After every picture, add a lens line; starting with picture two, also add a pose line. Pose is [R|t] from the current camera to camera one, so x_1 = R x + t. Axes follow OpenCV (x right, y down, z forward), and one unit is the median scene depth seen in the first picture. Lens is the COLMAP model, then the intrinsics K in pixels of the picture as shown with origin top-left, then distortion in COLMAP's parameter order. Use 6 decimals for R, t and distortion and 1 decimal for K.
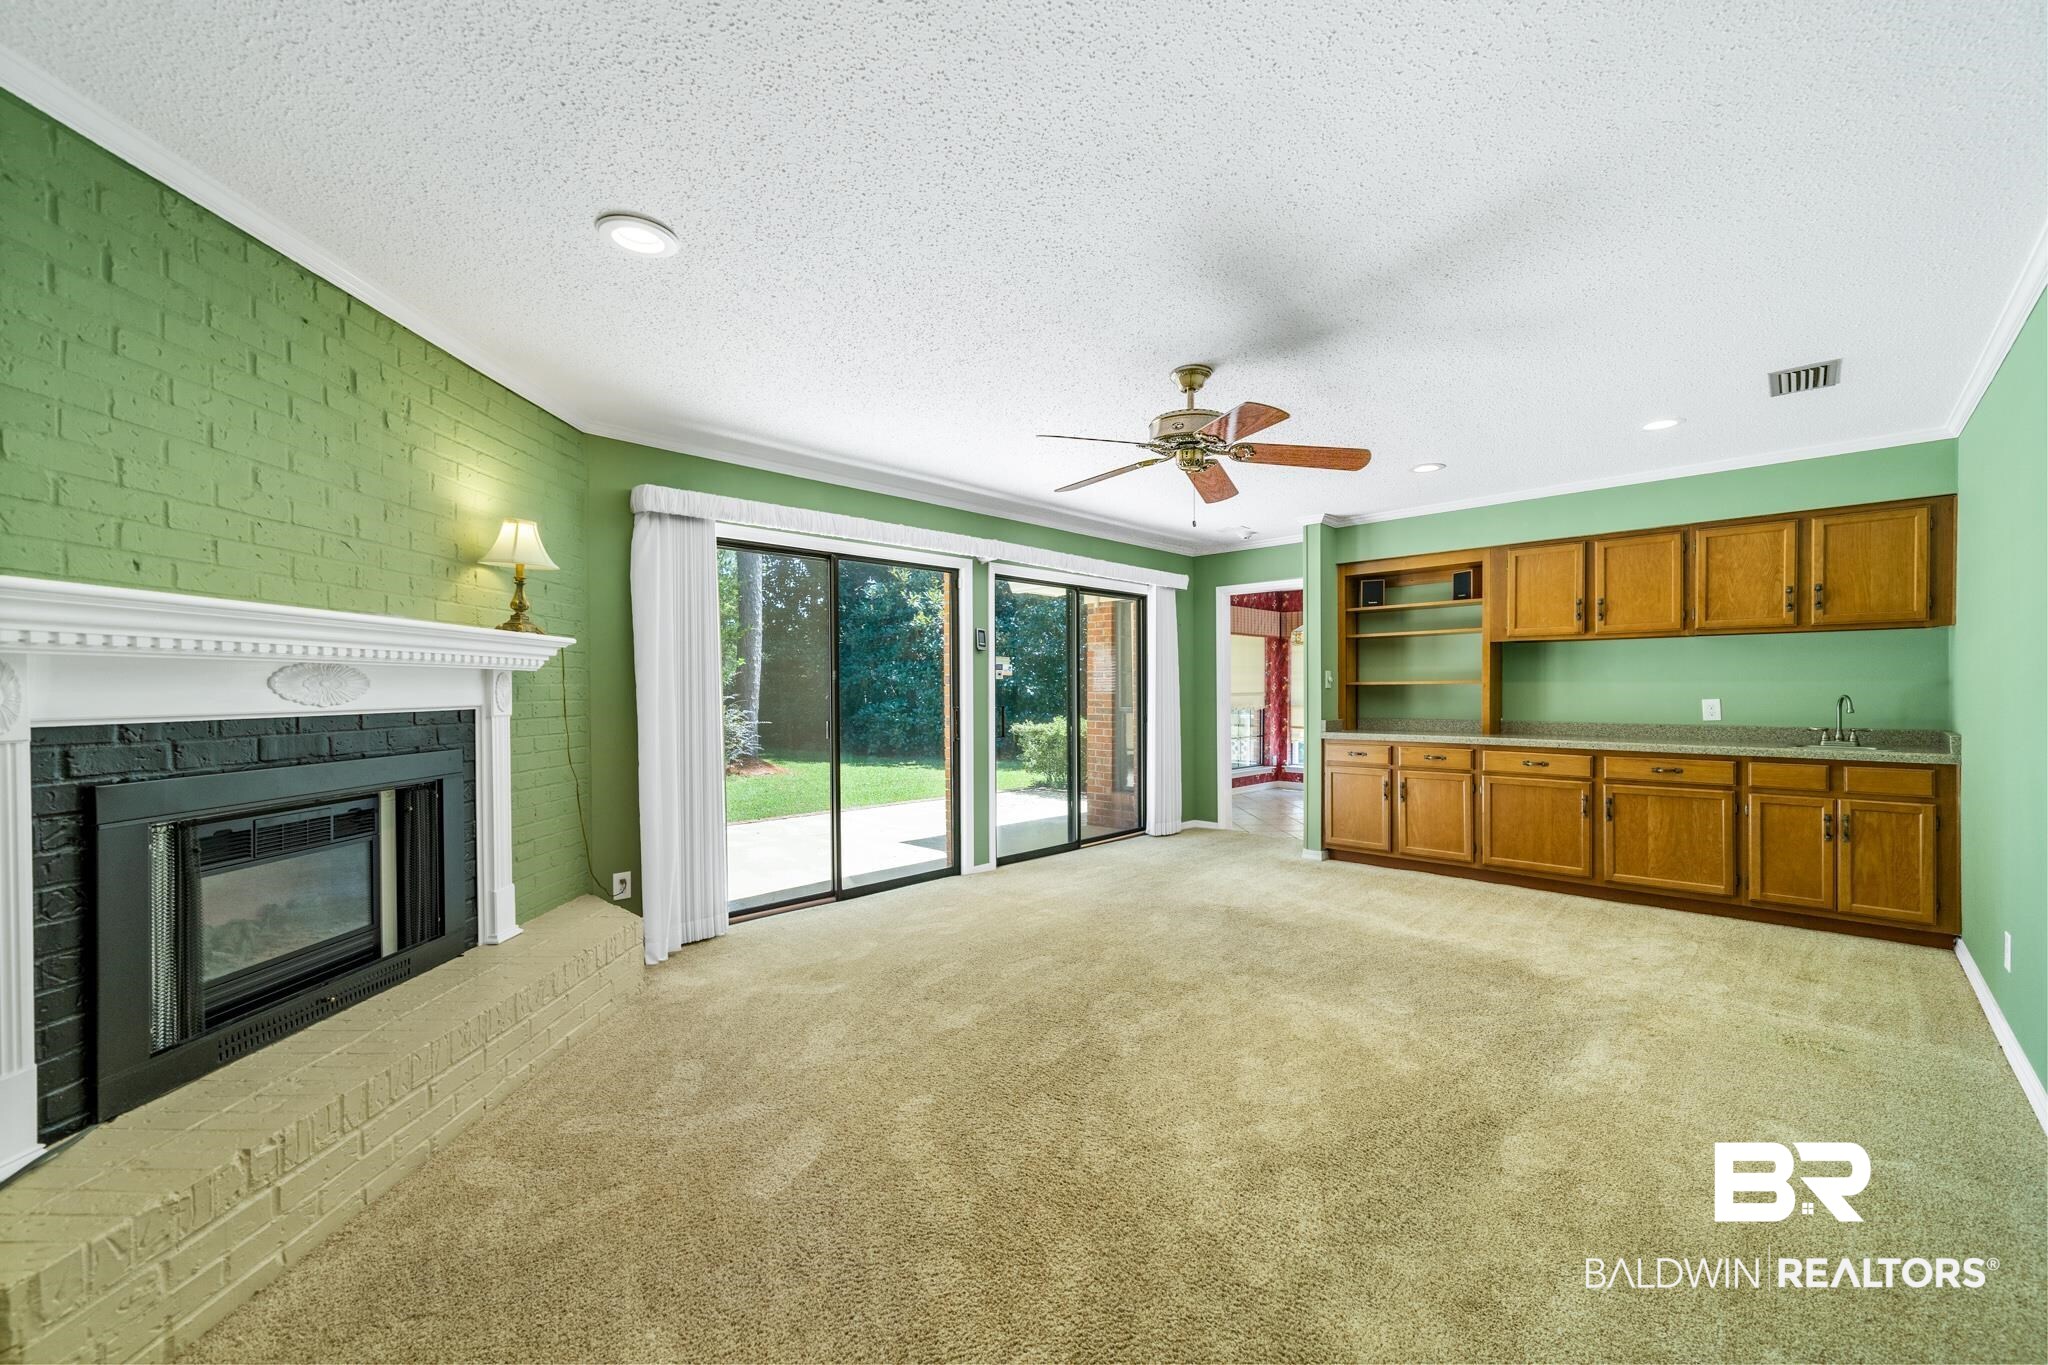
lens RADIAL K [[813.3, 0, 1018.3], [0, 813.3, 691.6], [0, 0, 1]] dist [-0.001323, 0.000530]
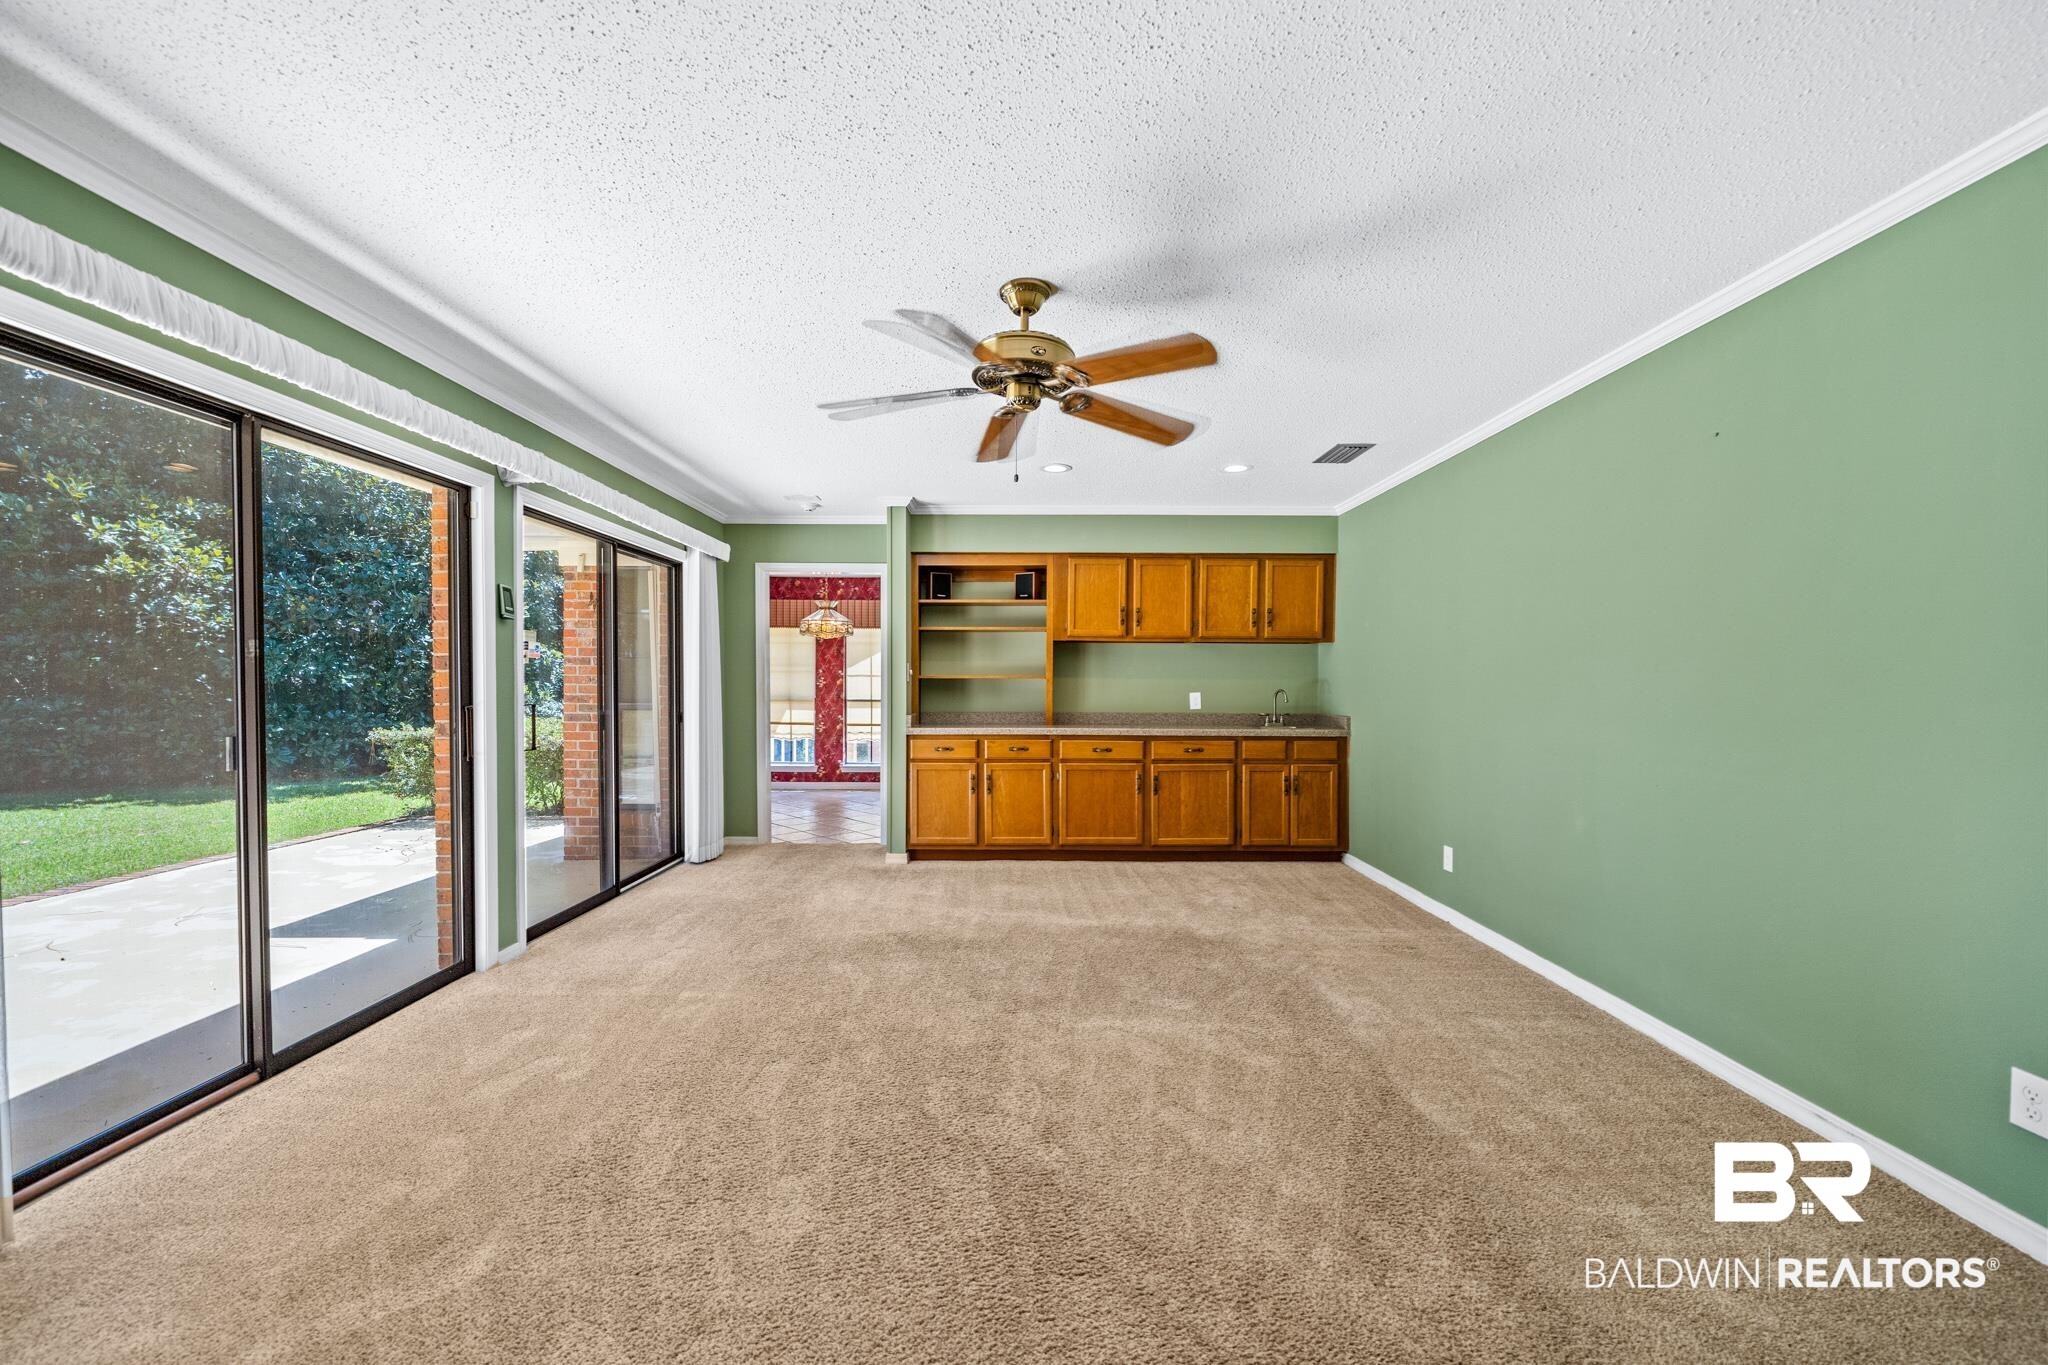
lens RADIAL K [[813.3, 0, 1027.6], [0, 813.3, 693.1], [0, 0, 1]] dist [-0.001323, 0.000530]
pose [[0.709032, -0.001008, 0.705176, -0.219301], [-0.005434, 0.999961, 0.006893, 0.002498], [-0.705156, -0.008720, 0.708999, 0.258081]]
